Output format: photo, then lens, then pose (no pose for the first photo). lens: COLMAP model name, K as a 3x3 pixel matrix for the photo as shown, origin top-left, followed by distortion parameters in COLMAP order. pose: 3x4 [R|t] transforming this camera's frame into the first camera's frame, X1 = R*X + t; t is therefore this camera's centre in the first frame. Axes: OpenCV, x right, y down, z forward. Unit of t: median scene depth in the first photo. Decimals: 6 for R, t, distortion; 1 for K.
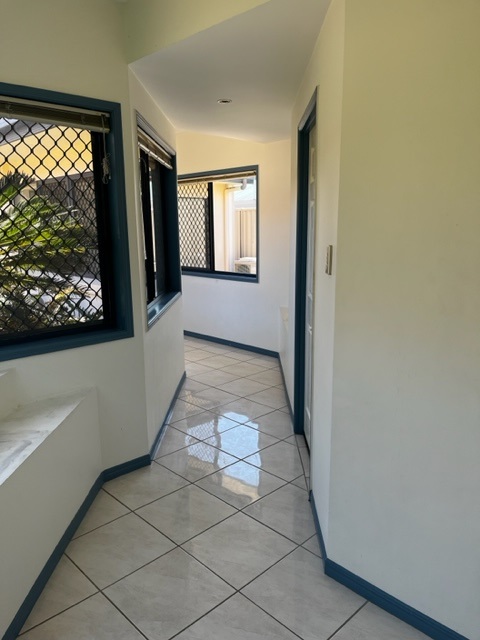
lens RADIAL K [[490.2, 0, 237.1], [0, 490.2, 322.3], [0, 0, 1]] dist [0.033473, -0.006978]
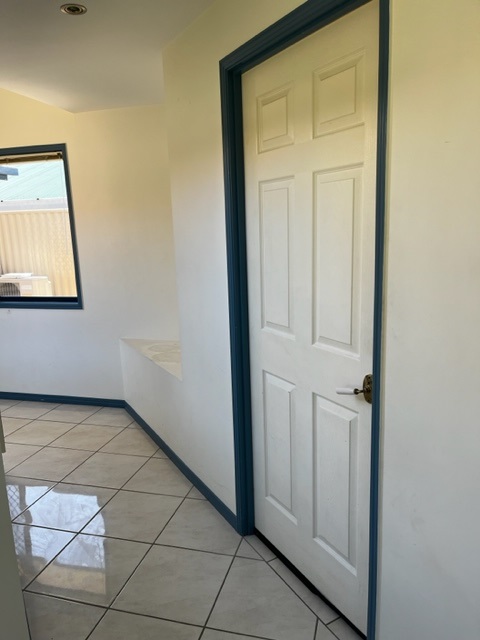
lens RADIAL K [[490.2, 0, 237.1], [0, 490.2, 322.3], [0, 0, 1]] dist [0.033473, -0.006978]
pose [[0.864590, -0.117030, 0.488659, -0.125113], [0.124209, 0.992096, 0.017835, -0.050323], [-0.486884, 0.045276, 0.872293, 0.287845]]
